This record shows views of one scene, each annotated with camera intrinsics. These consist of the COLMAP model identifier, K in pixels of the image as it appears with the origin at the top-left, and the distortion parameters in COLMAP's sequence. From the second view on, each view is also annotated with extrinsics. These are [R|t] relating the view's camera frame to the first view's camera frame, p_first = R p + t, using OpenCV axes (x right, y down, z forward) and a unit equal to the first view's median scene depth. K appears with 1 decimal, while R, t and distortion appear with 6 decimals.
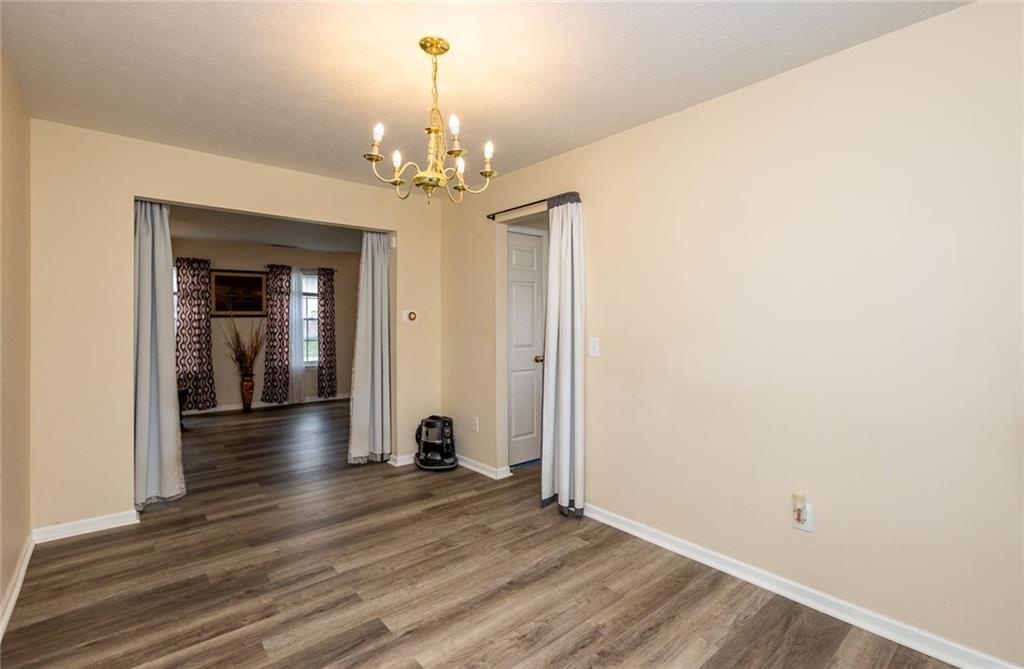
lens RADIAL K [[469.2, 0, 508.9], [0, 469.2, 320.8], [0, 0, 1]] dist [-0.001402, 0.001032]
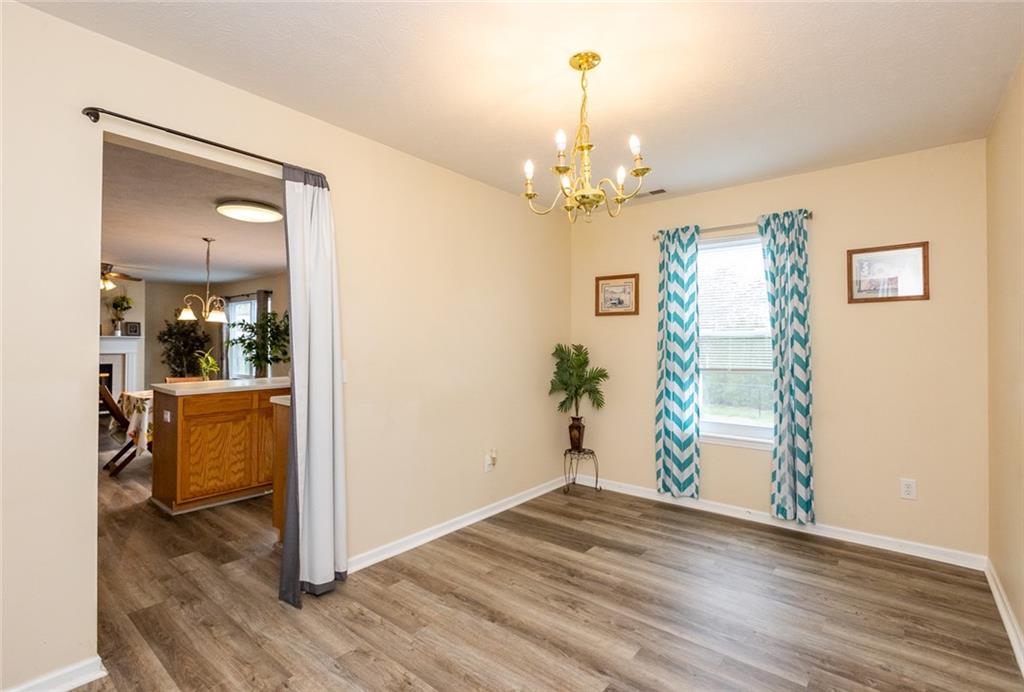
lens RADIAL K [[480.8, 0, 506.4], [0, 480.8, 340.9], [0, 0, 1]] dist [-0.011688, 0.003881]
pose [[-0.176152, 0.001987, 0.984361, -0.333107], [-0.009563, 0.999947, -0.003730, -0.000310], [-0.984316, -0.010071, -0.176124, 0.401395]]
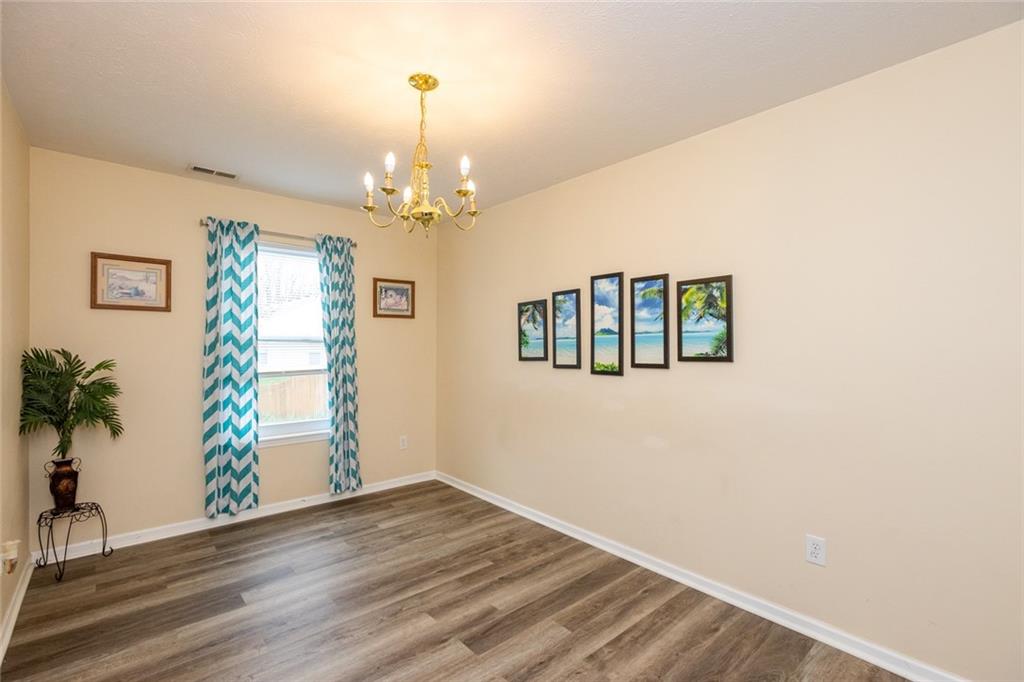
lens RADIAL K [[460.1, 0, 508.6], [0, 460.1, 344.9], [0, 0, 1]] dist [0.003874, 0.000247]
pose [[-0.999952, -0.004718, -0.008637, -0.102331], [-0.004669, 0.999973, -0.005693, -0.002261], [0.008663, -0.005653, -0.999946, 0.604502]]
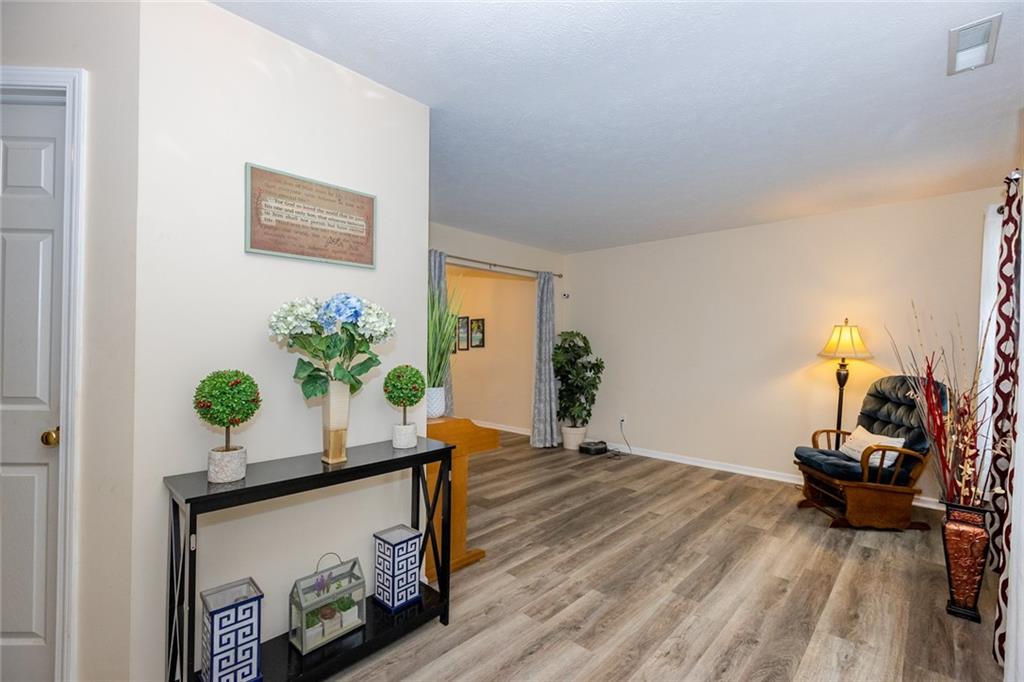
lens RADIAL K [[460.1, 0, 519.4], [0, 460.1, 340.1], [0, 0, 1]] dist [0.003874, 0.000247]
pose [[-0.990850, -0.009461, -0.134633, -0.216749], [-0.007002, 0.999800, -0.018724, 0.010703], [0.134783, -0.017610, -0.990719, 1.333798]]
